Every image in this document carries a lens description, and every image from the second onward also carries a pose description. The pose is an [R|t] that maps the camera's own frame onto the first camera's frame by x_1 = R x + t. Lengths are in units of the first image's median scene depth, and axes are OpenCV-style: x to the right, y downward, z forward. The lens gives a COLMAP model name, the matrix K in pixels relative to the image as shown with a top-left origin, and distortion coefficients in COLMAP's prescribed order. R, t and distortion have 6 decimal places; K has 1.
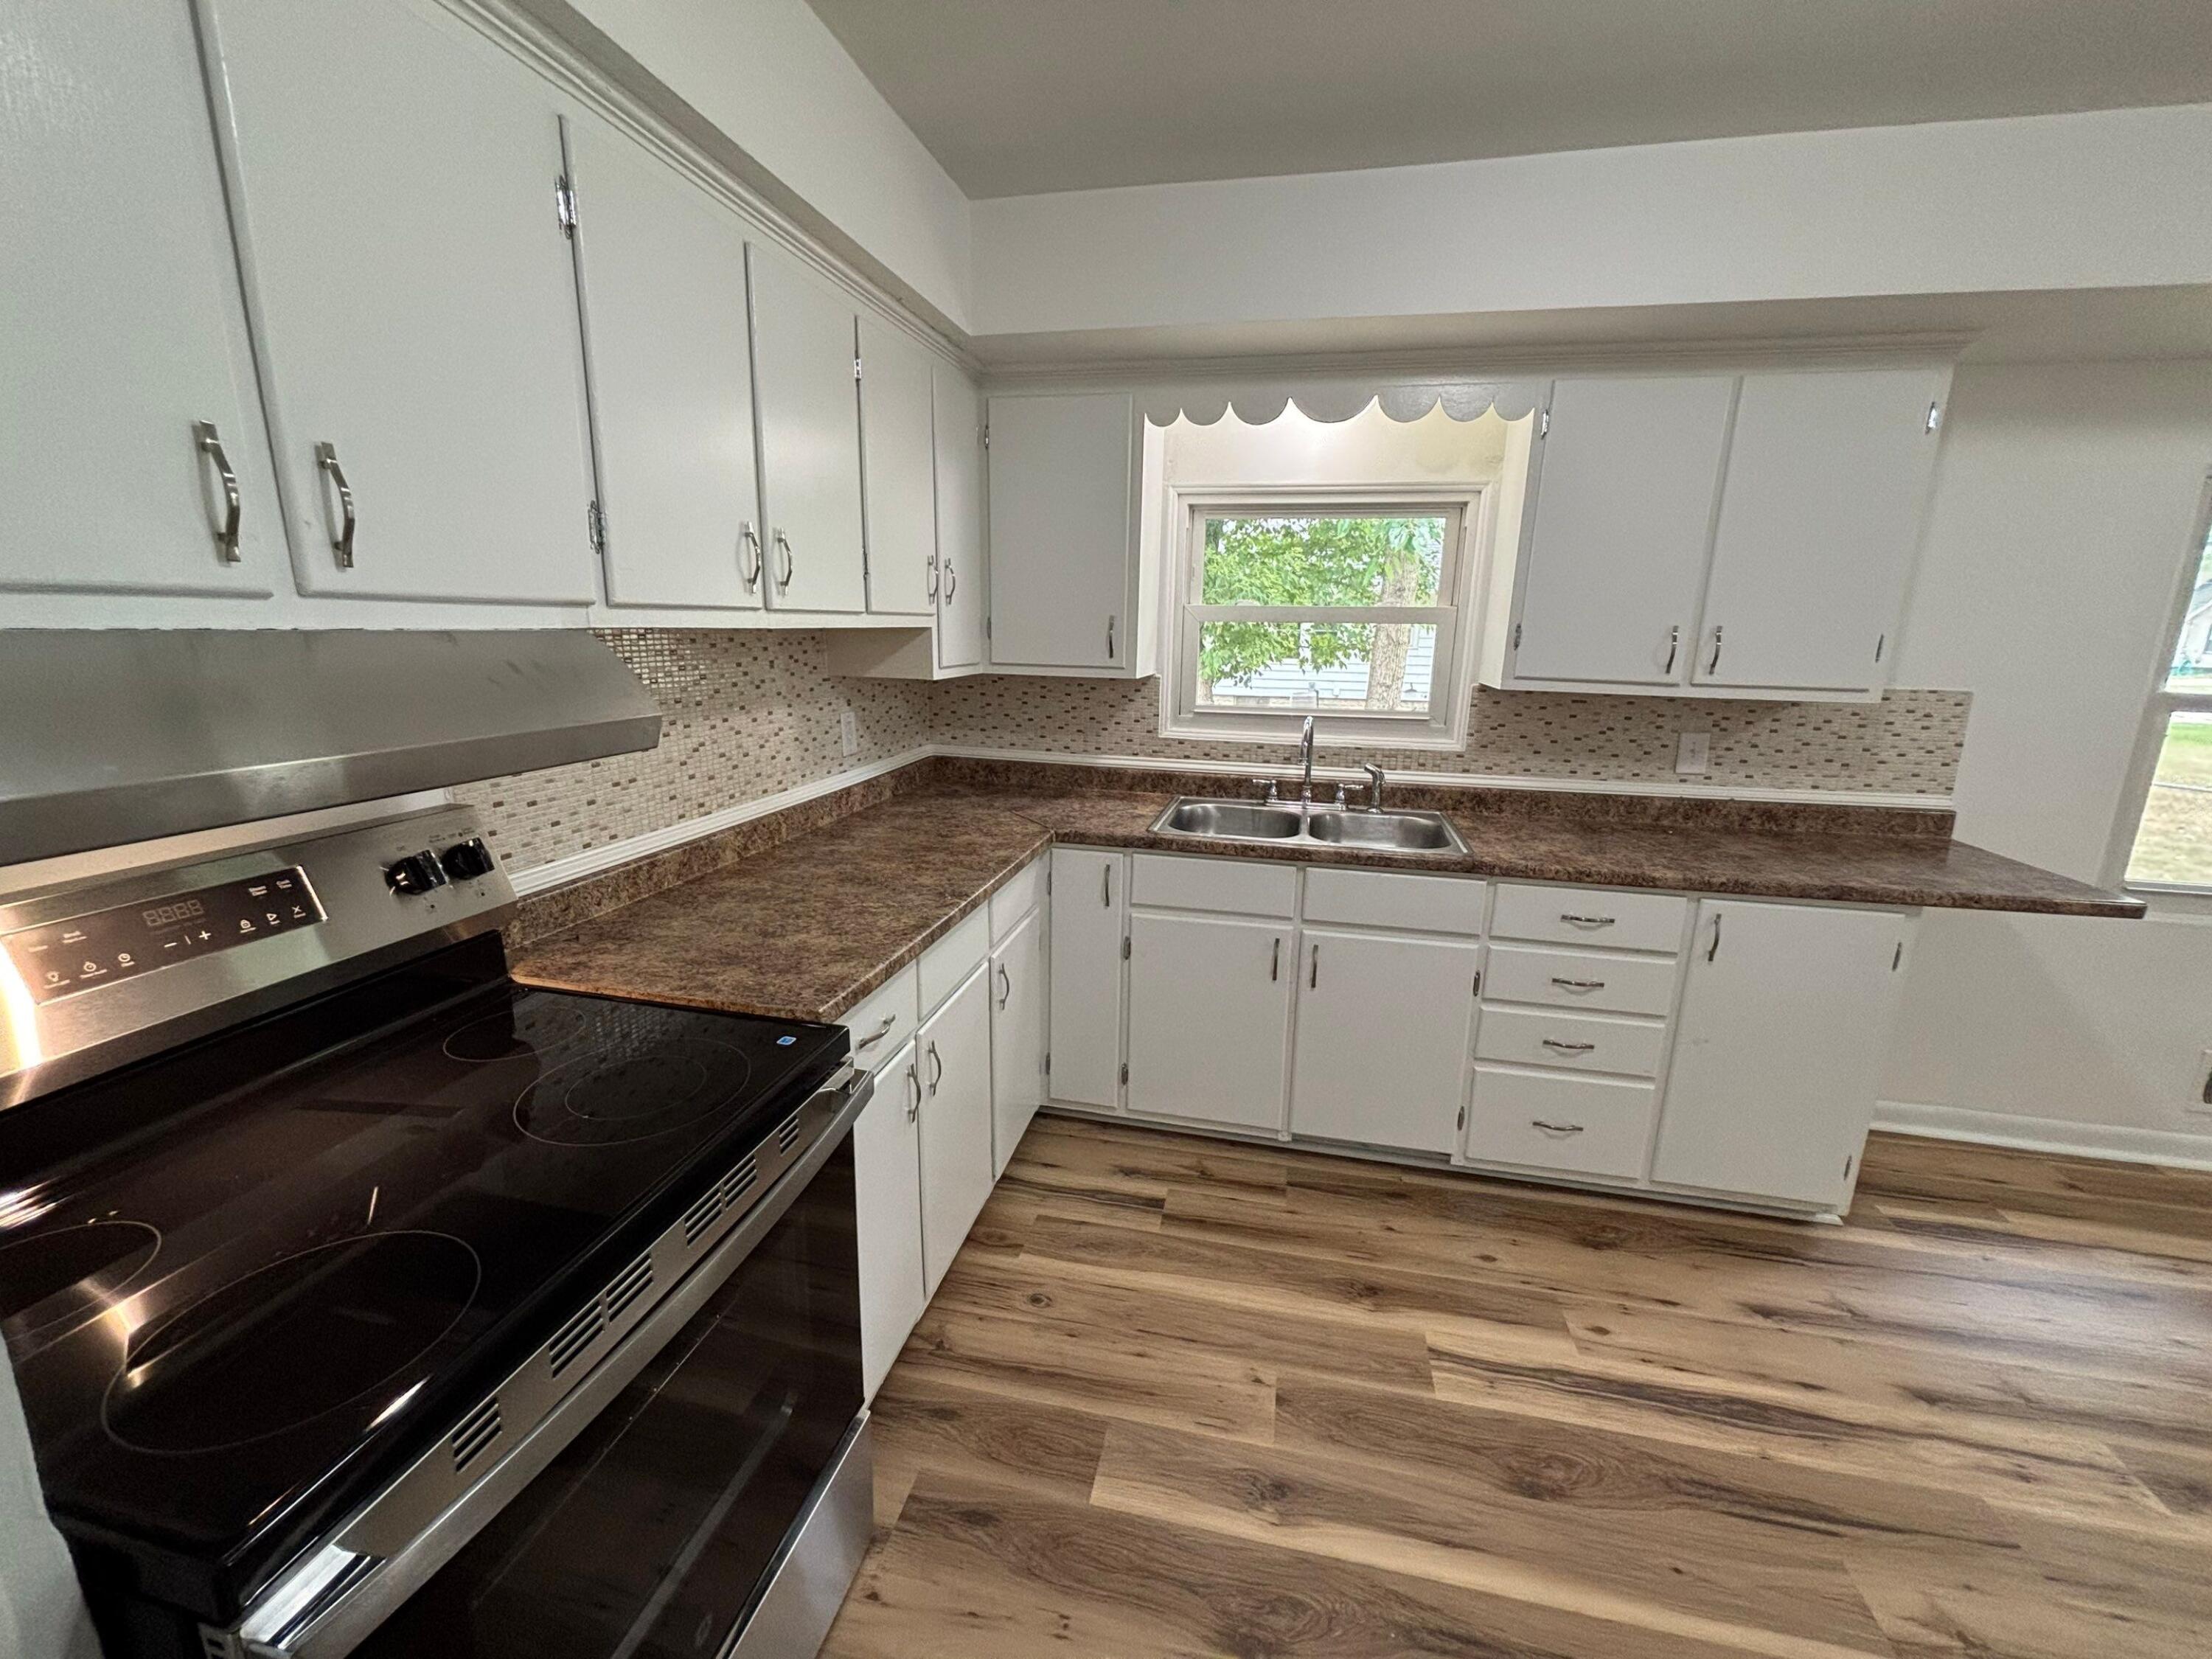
lens RADIAL K [[893.4, 0, 1105.5], [0, 893.4, 834.4], [0, 0, 1]] dist [0.001780, -0.000751]
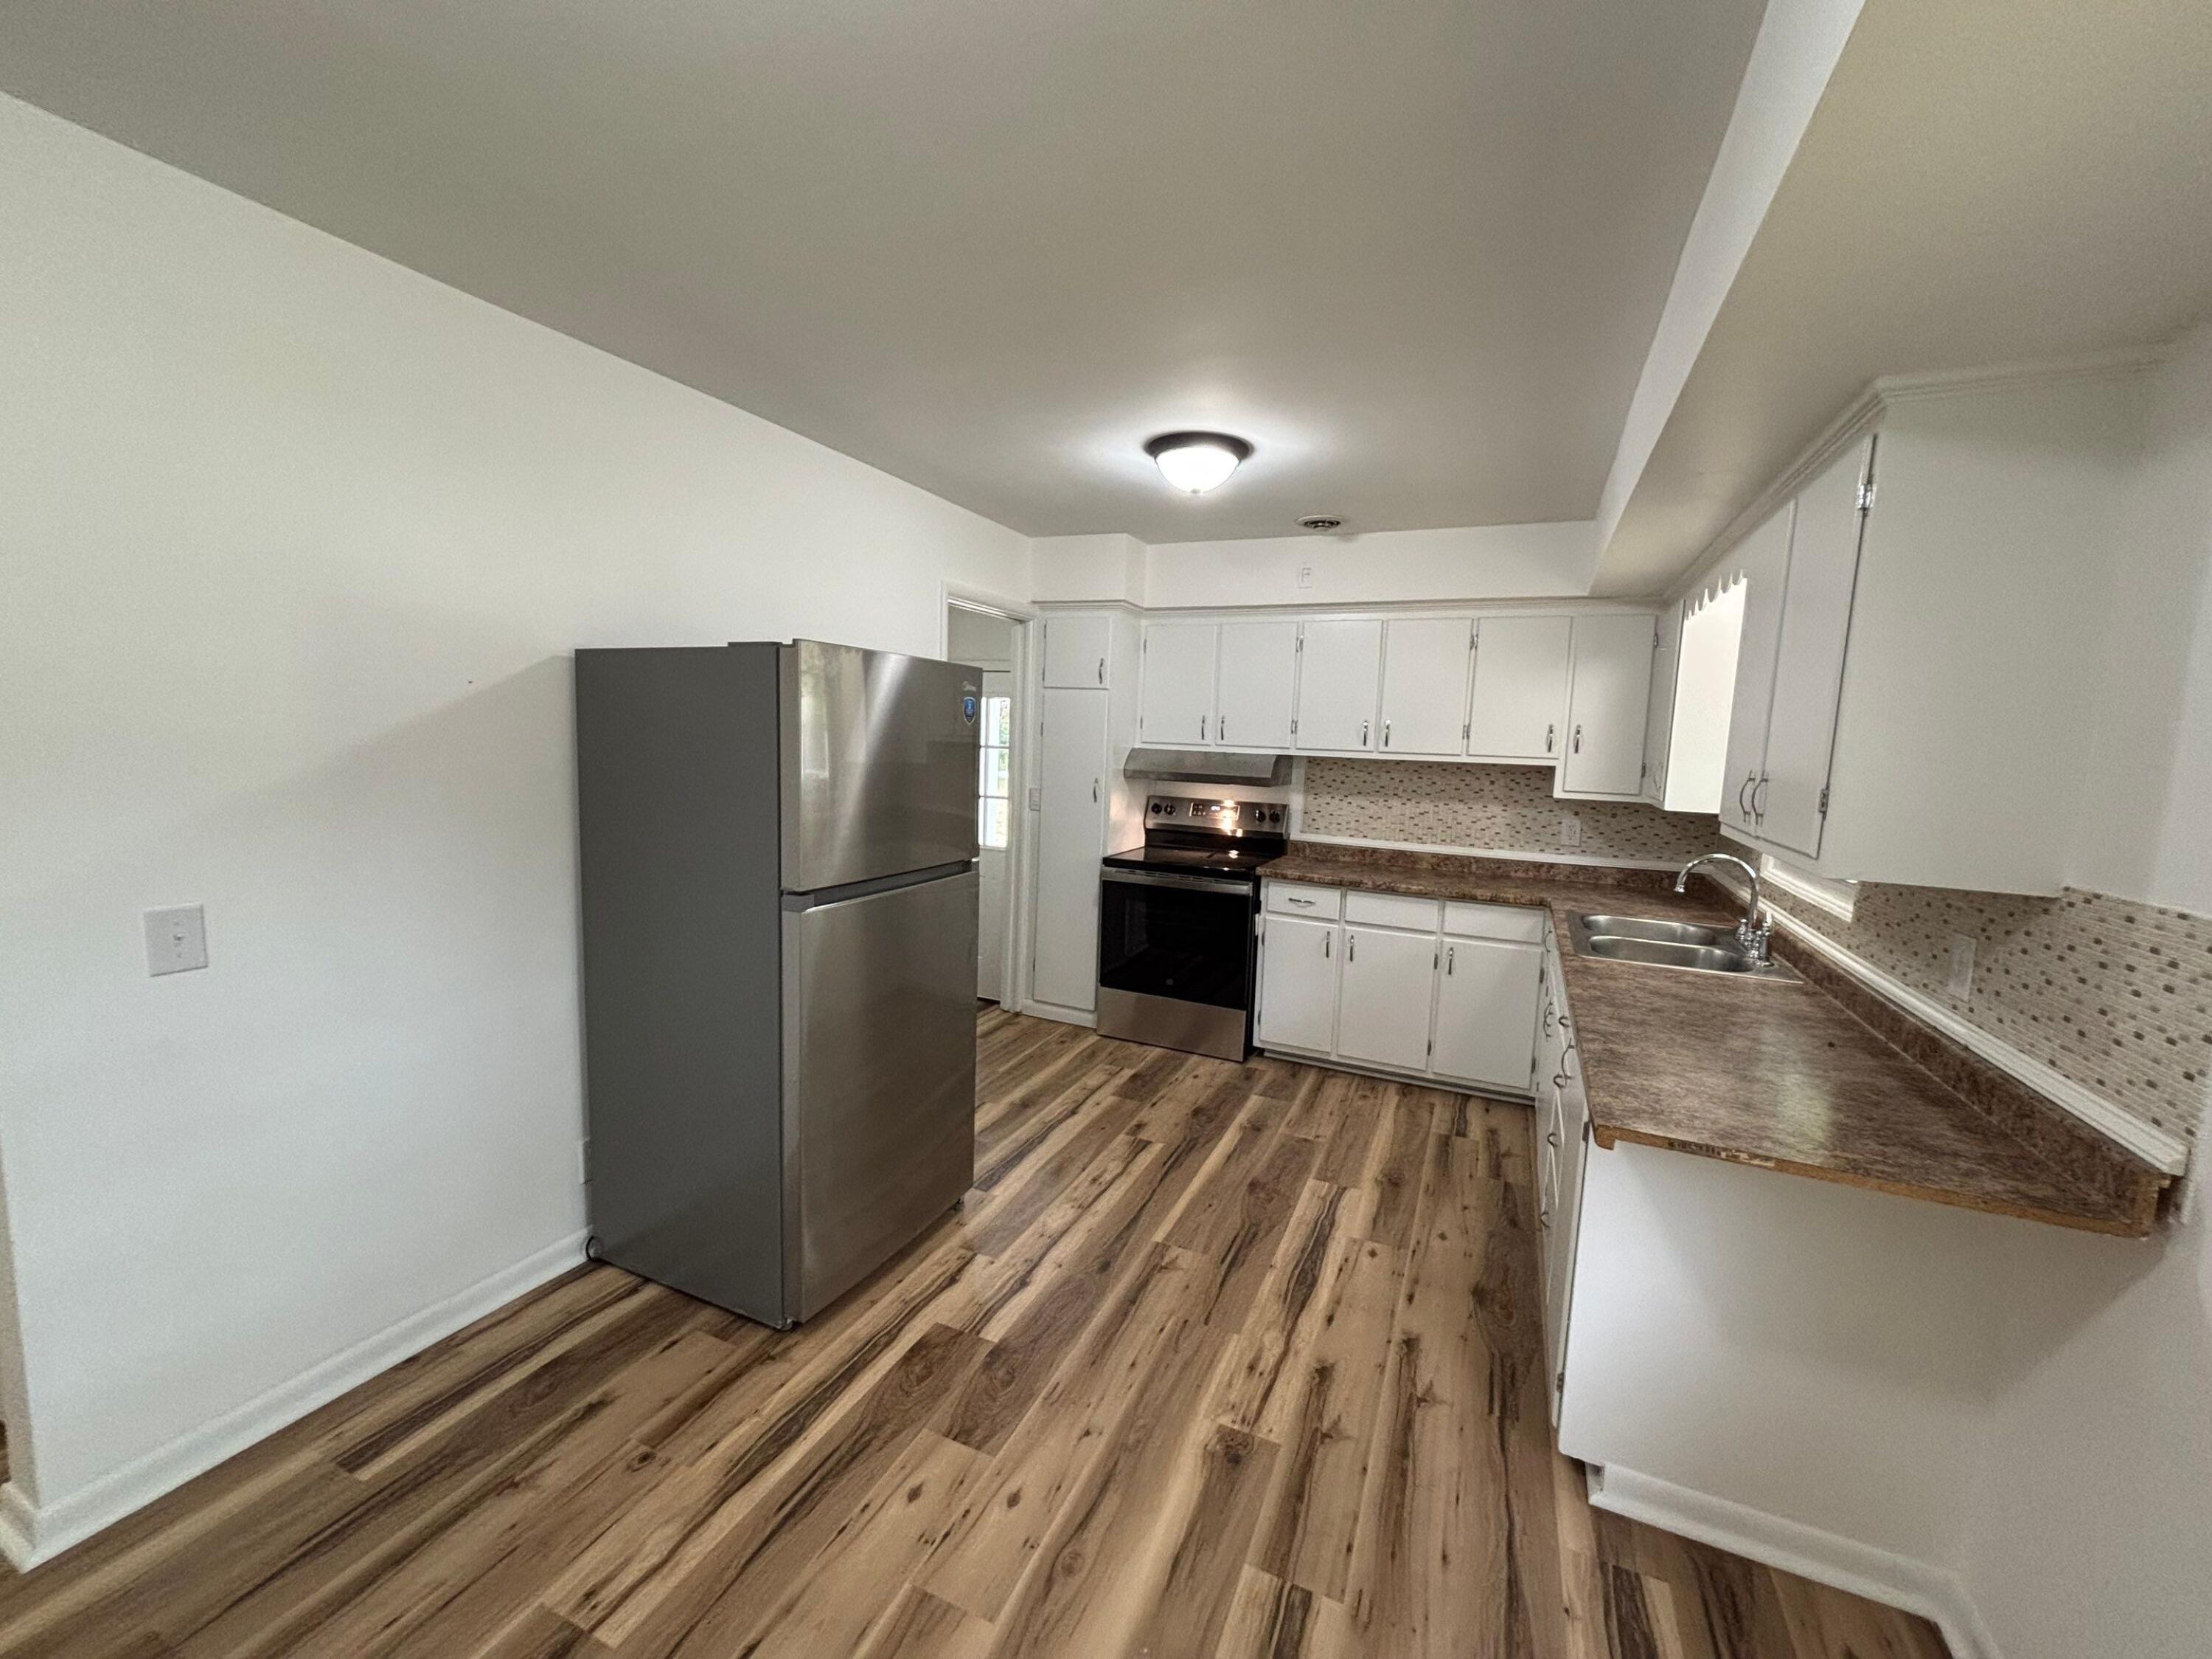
lens RADIAL K [[893.4, 0, 1106.6], [0, 893.4, 832.7], [0, 0, 1]] dist [0.001780, -0.000751]
pose [[-0.206144, 0.080691, -0.975189, 1.630991], [-0.266795, 0.954201, 0.135352, -0.121707], [0.941448, 0.288078, -0.175175, 0.561311]]
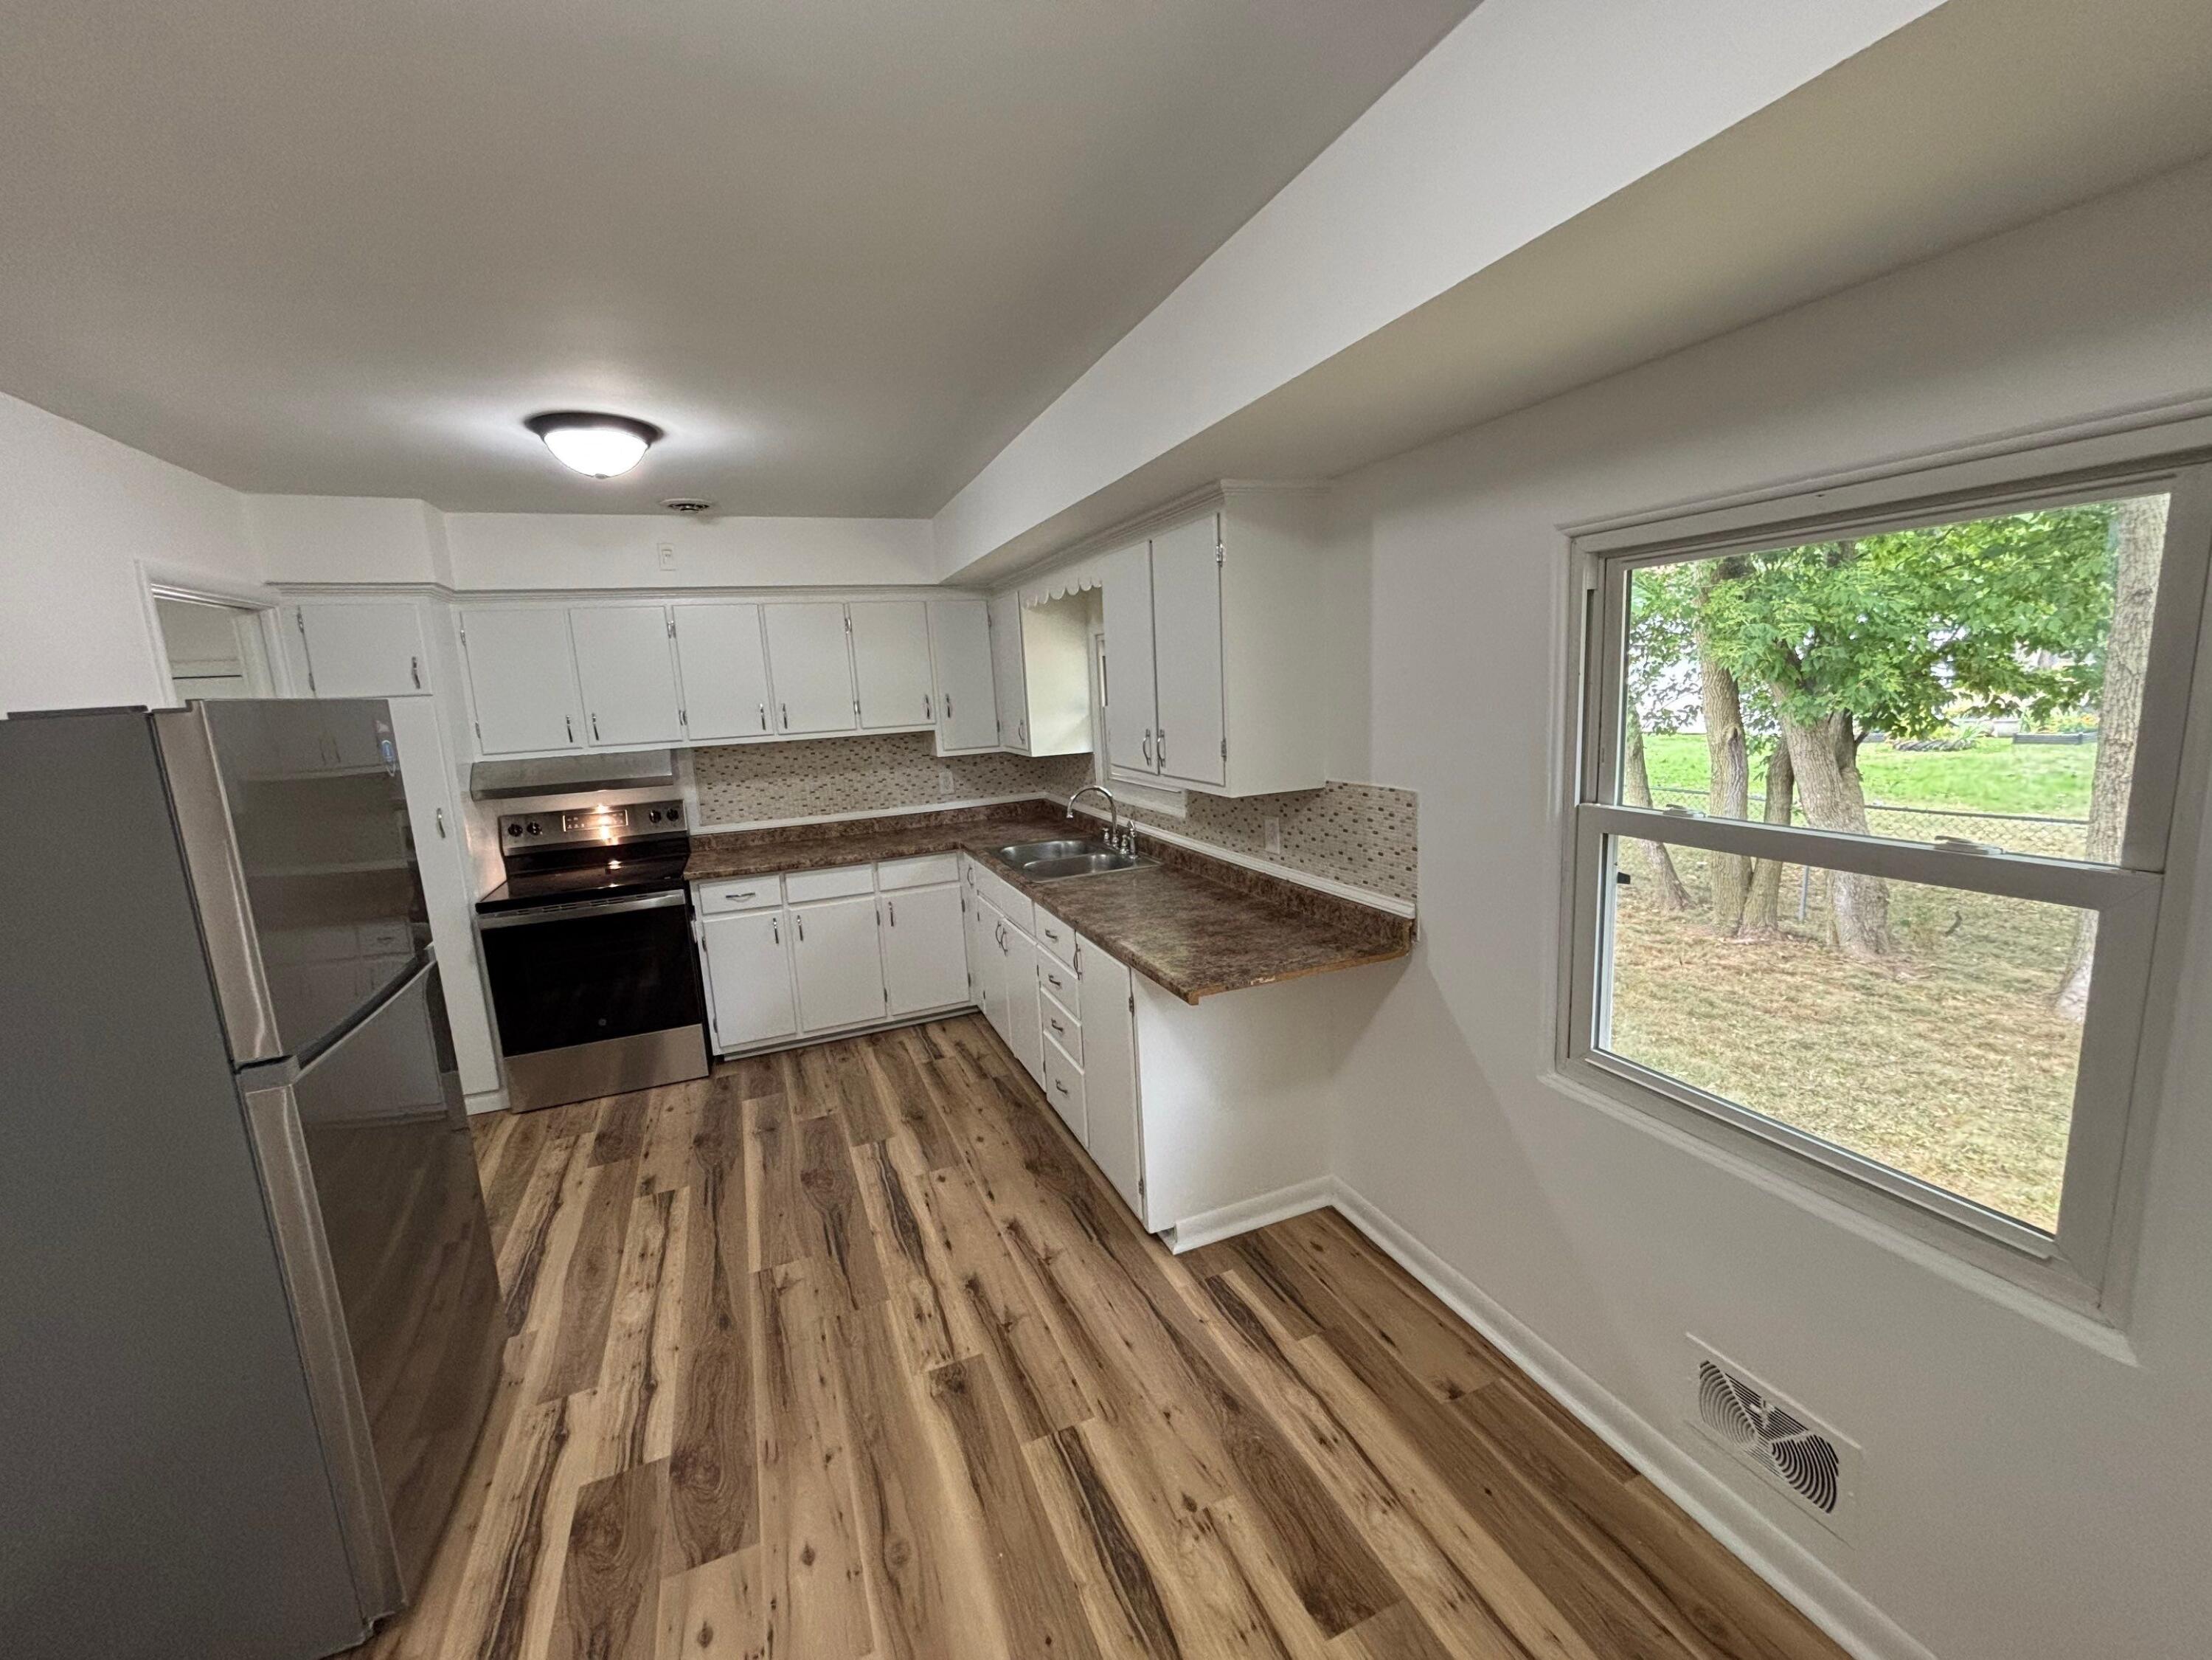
lens RADIAL K [[893.5, 0, 1101.5], [0, 893.5, 827.9], [0, 0, 1]] dist [0.001780, -0.000751]
pose [[0.559552, 0.085785, -0.824343, 1.653497], [-0.125932, 0.991880, 0.017739, -0.105288], [0.819172, 0.093885, 0.565812, 0.233251]]
